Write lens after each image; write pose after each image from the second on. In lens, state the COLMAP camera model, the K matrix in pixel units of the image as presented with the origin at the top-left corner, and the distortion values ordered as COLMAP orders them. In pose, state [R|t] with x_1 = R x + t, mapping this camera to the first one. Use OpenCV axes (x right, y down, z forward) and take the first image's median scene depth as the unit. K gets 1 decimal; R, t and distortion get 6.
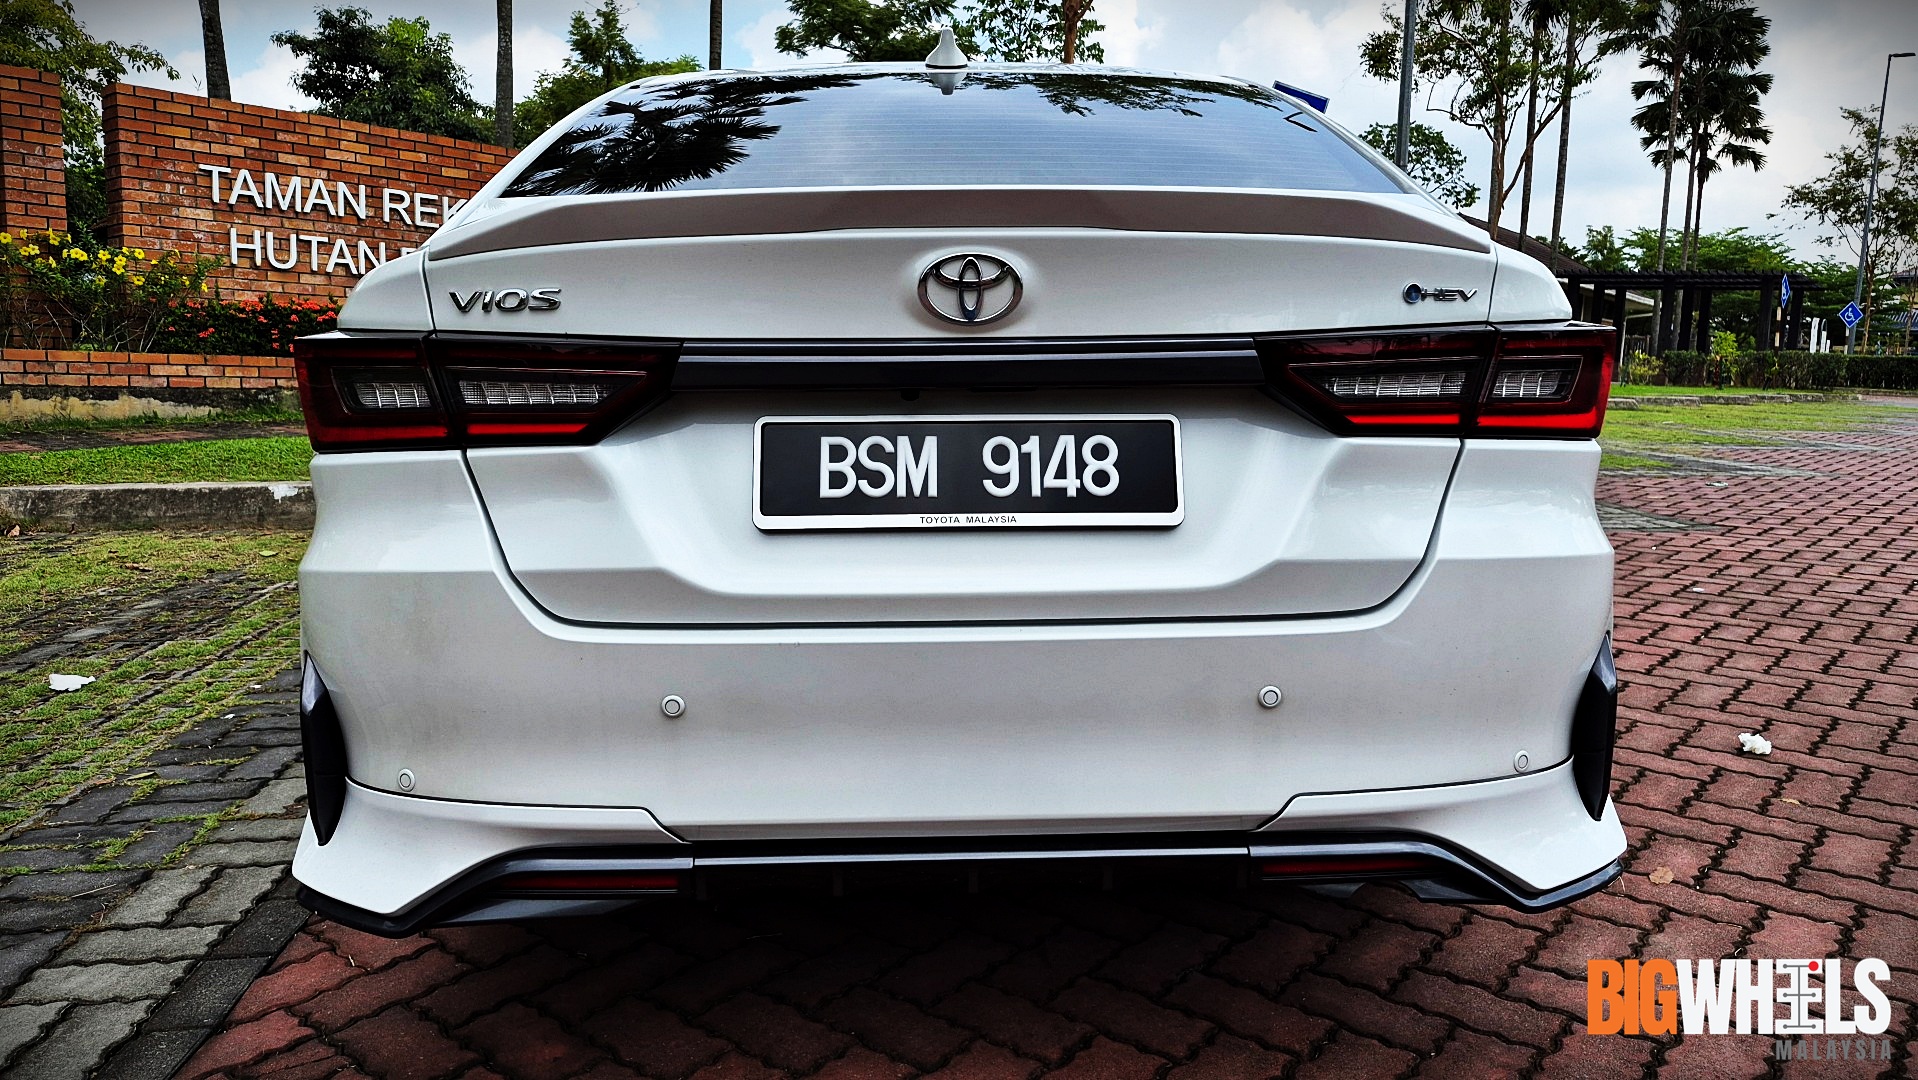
lens RADIAL K [[1348.6, 0, 974.0], [0, 1348.6, 527.1], [0, 0, 1]] dist [0.019162, -0.005912]
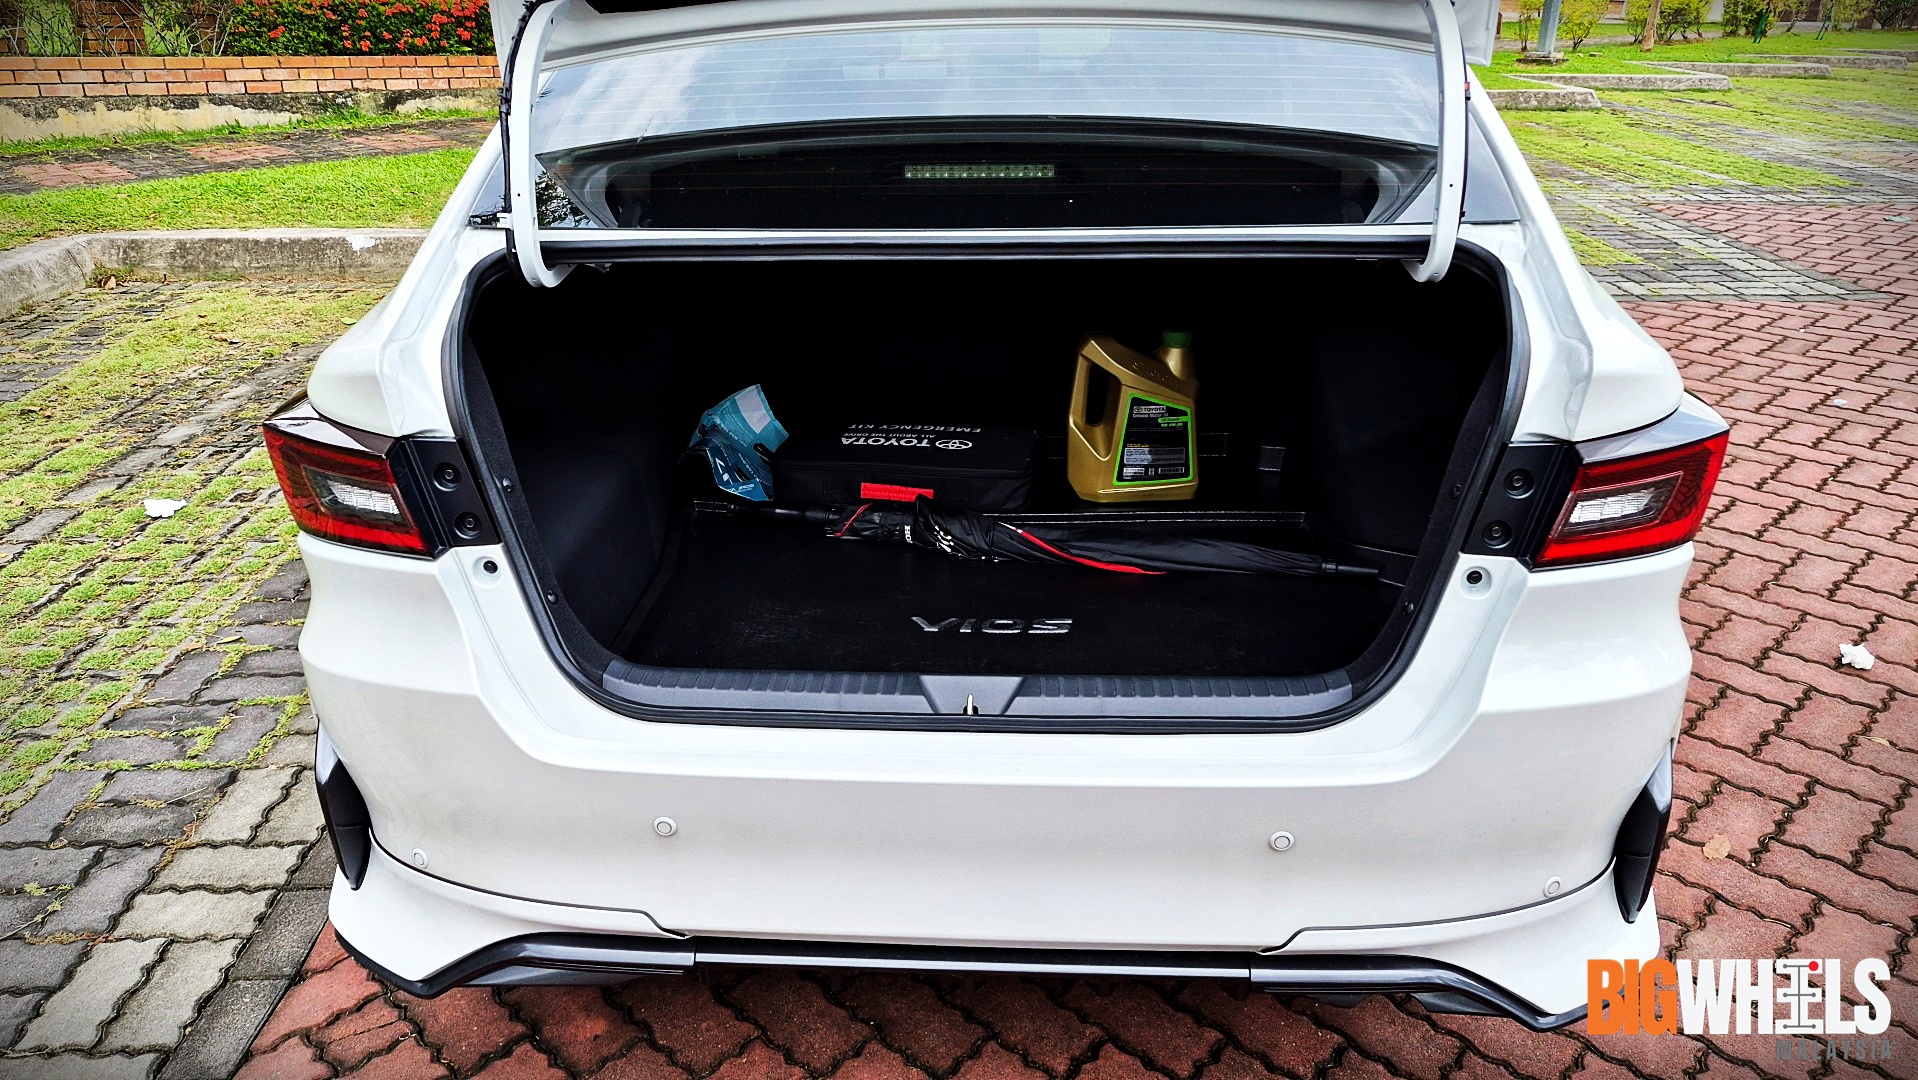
lens RADIAL K [[1348.6, 0, 957.4], [0, 1348.6, 541.2], [0, 0, 1]] dist [0.019162, -0.005912]
pose [[0.995831, 0.031600, -0.085574, 0.042205], [-0.007772, 0.964063, 0.265561, -0.206848], [0.090890, -0.263788, 0.960289, 0.076642]]
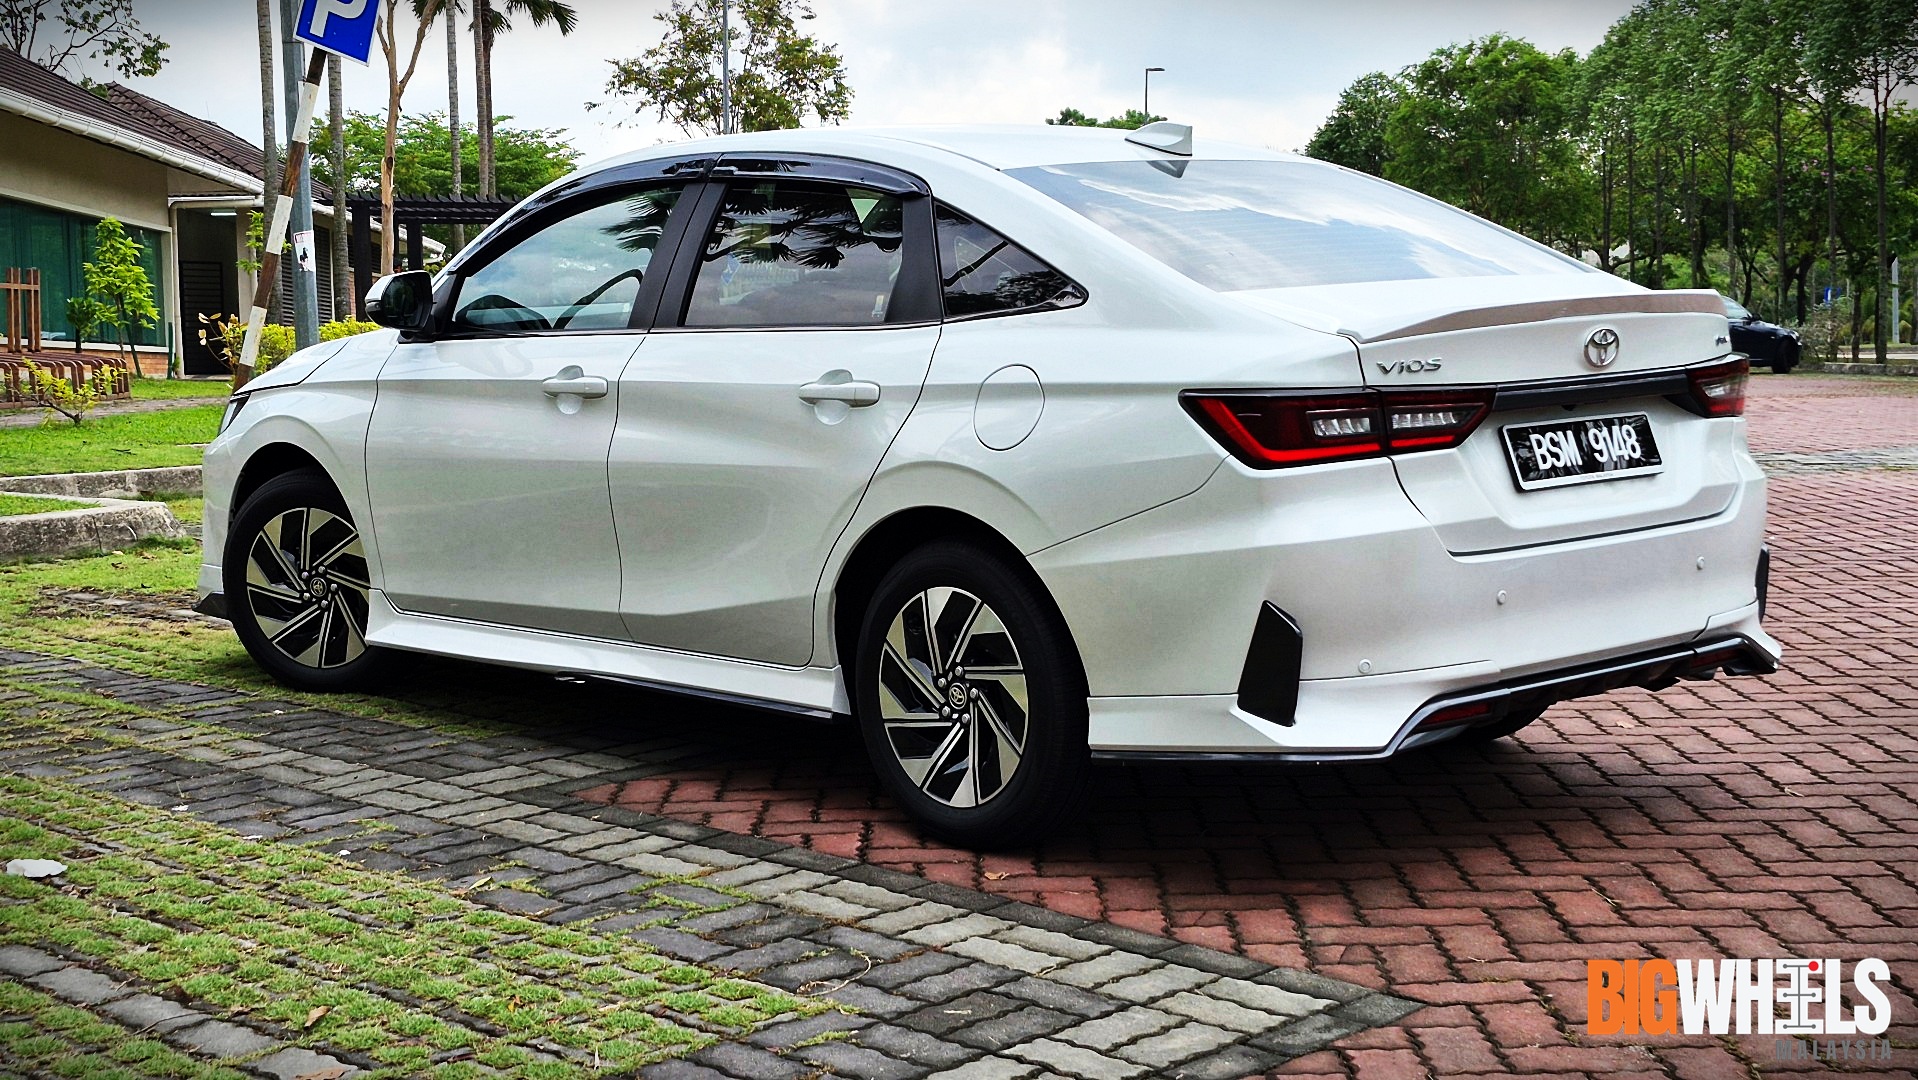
lens RADIAL K [[2576.9, 0, 958.9], [0, 2576.9, 541.0], [0, 0, 1]] dist [0.126254, 0.000000]
pose [[0.767464, -0.084164, 0.635543, -1.751803], [0.114522, 0.993398, -0.006739, 0.003785], [-0.630780, 0.077955, 0.772036, -0.681102]]
